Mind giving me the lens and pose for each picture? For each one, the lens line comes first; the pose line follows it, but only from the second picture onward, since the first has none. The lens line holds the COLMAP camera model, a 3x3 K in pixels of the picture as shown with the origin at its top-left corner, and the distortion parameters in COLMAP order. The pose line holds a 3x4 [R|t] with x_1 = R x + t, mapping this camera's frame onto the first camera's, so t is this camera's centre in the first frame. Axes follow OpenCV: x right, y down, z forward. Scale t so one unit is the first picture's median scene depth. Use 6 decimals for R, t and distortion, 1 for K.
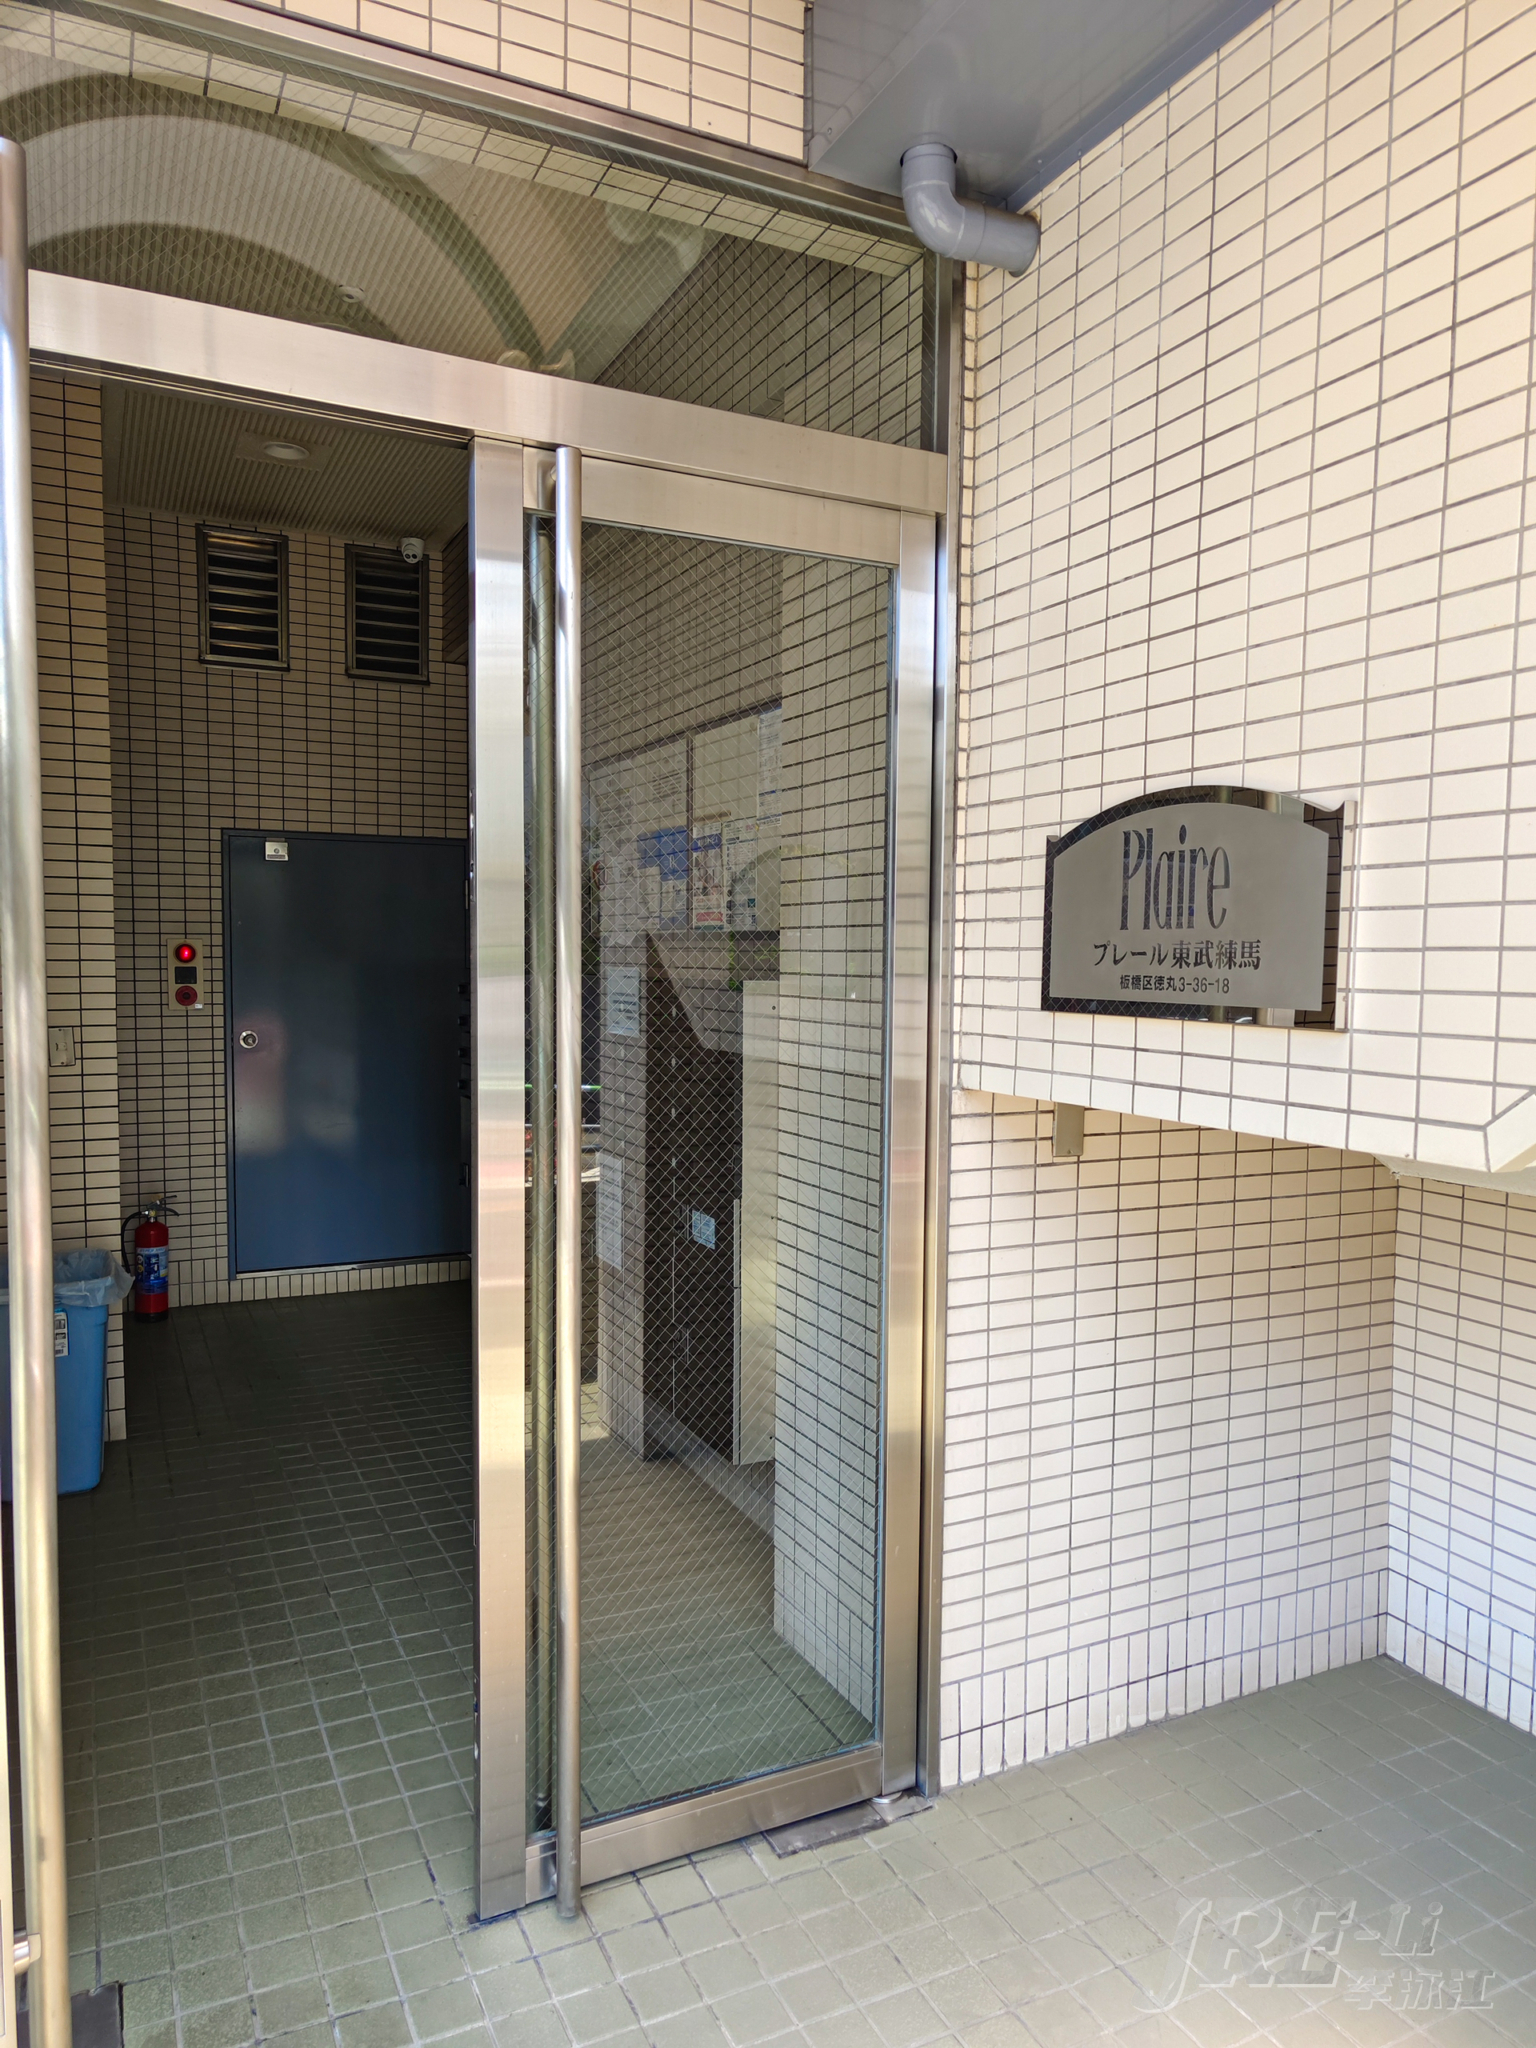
lens RADIAL K [[1399.2, 0, 768.9], [0, 1399.2, 1030.0], [0, 0, 1]] dist [0.011873, 0.003225]
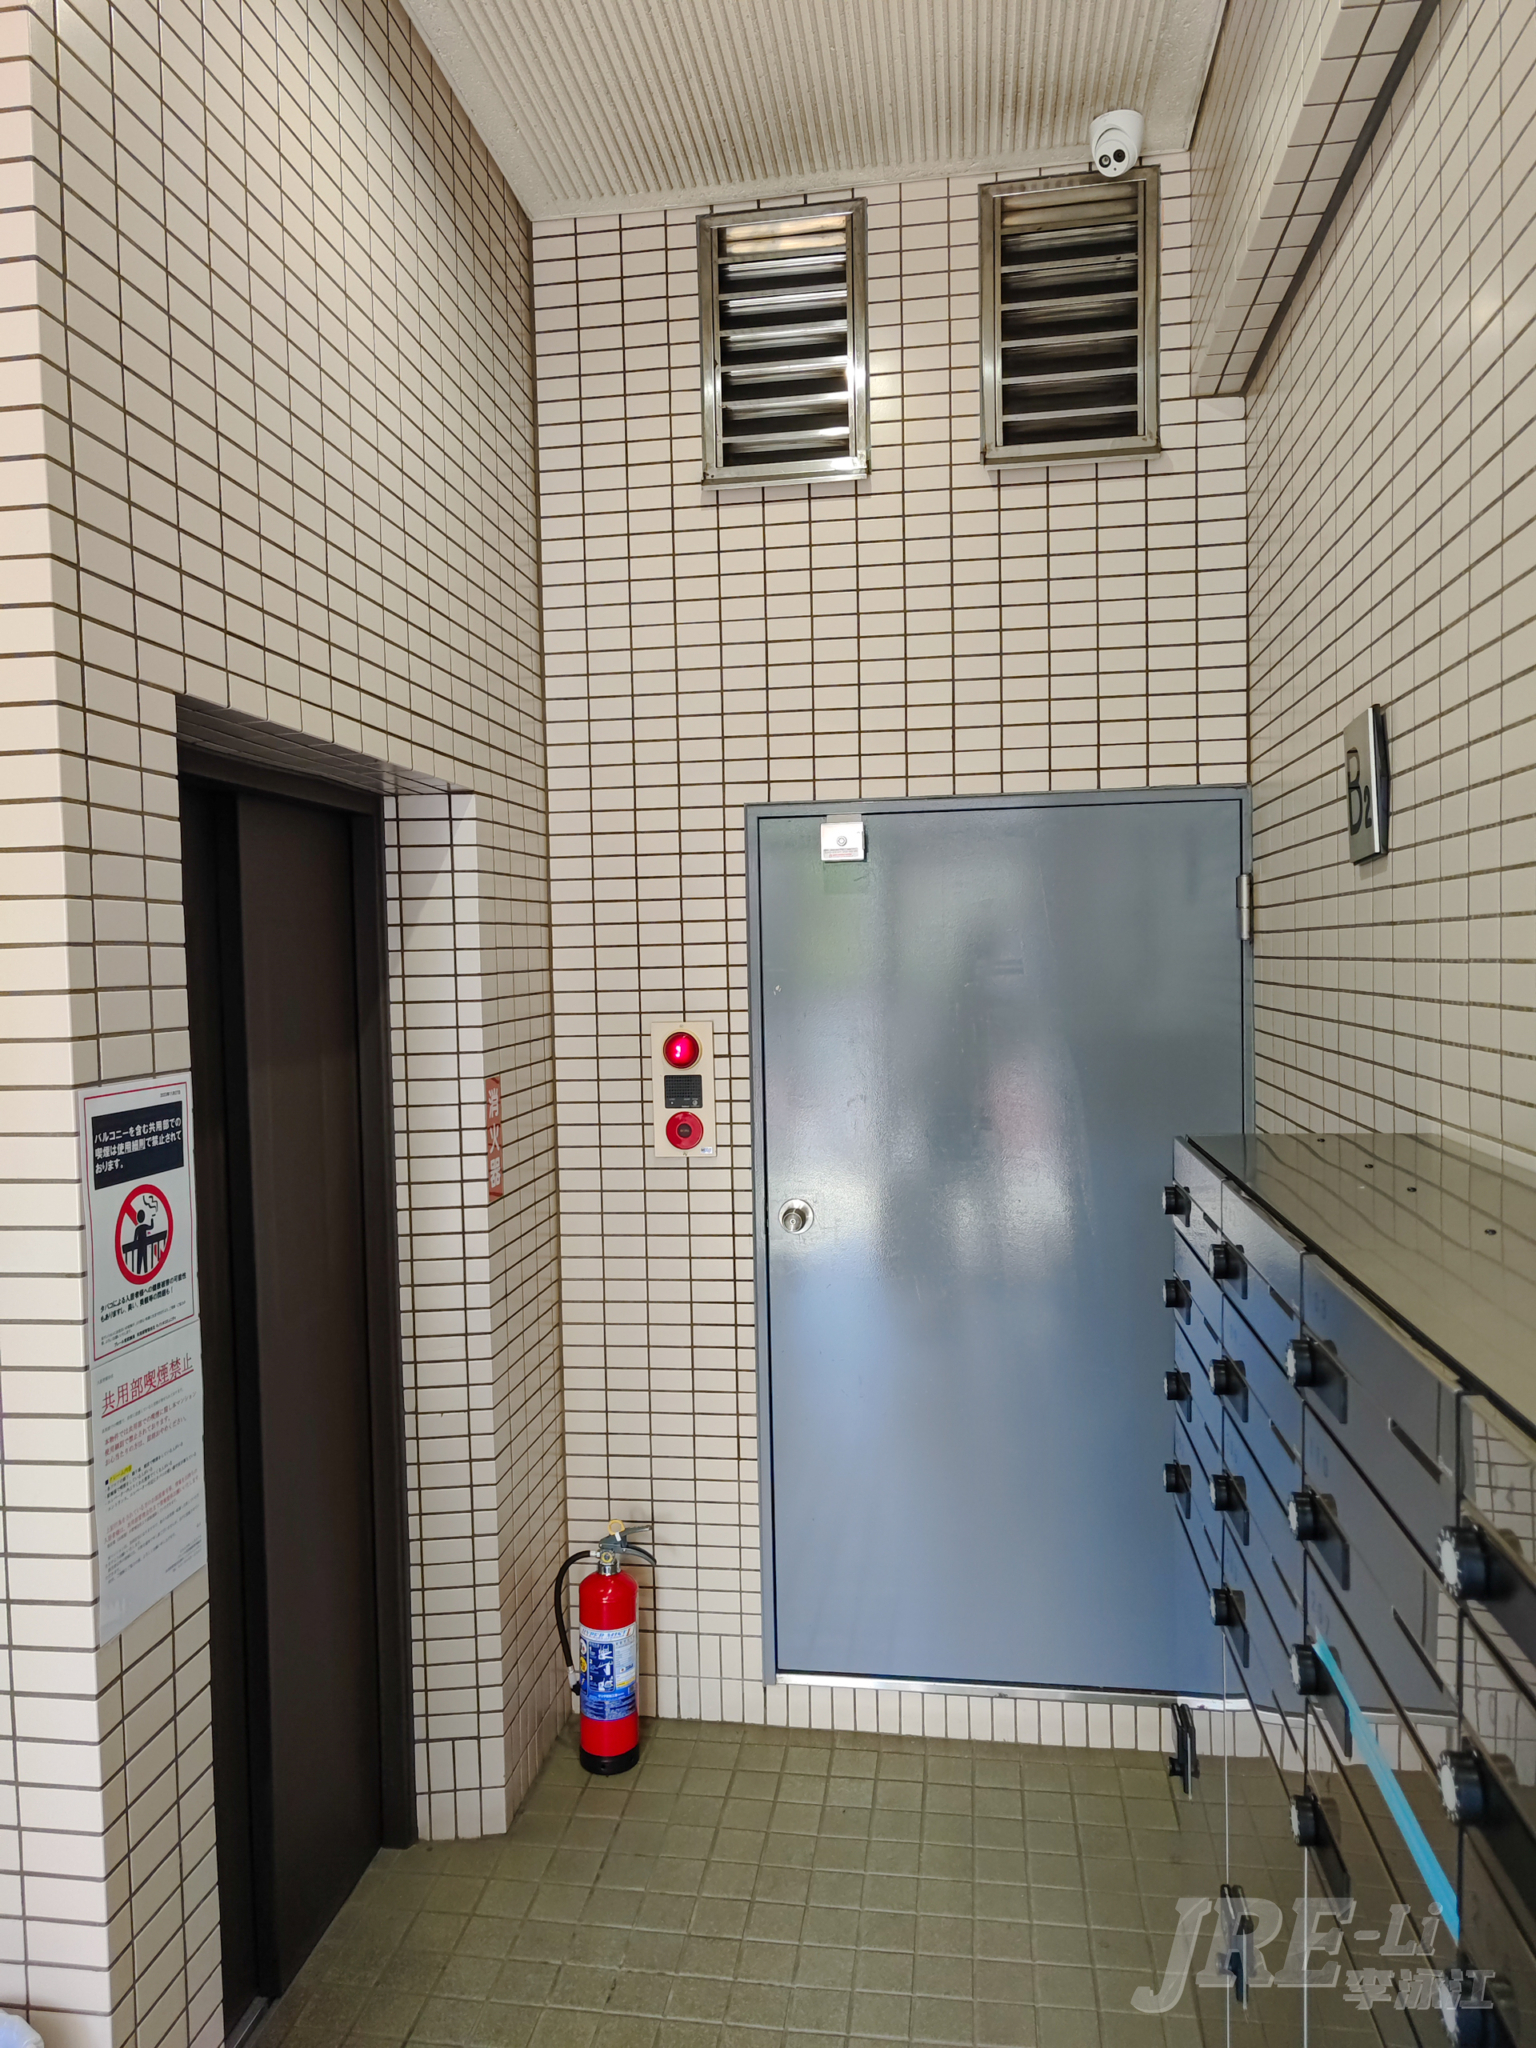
lens RADIAL K [[1399.2, 0, 764.7], [0, 1399.2, 1026.9], [0, 0, 1]] dist [0.011873, 0.003225]
pose [[0.823328, -0.000470, -0.567566, -0.093610], [0.000352, 1.000000, -0.000318, -0.062210], [0.567566, 0.000062, 0.823328, 0.580985]]
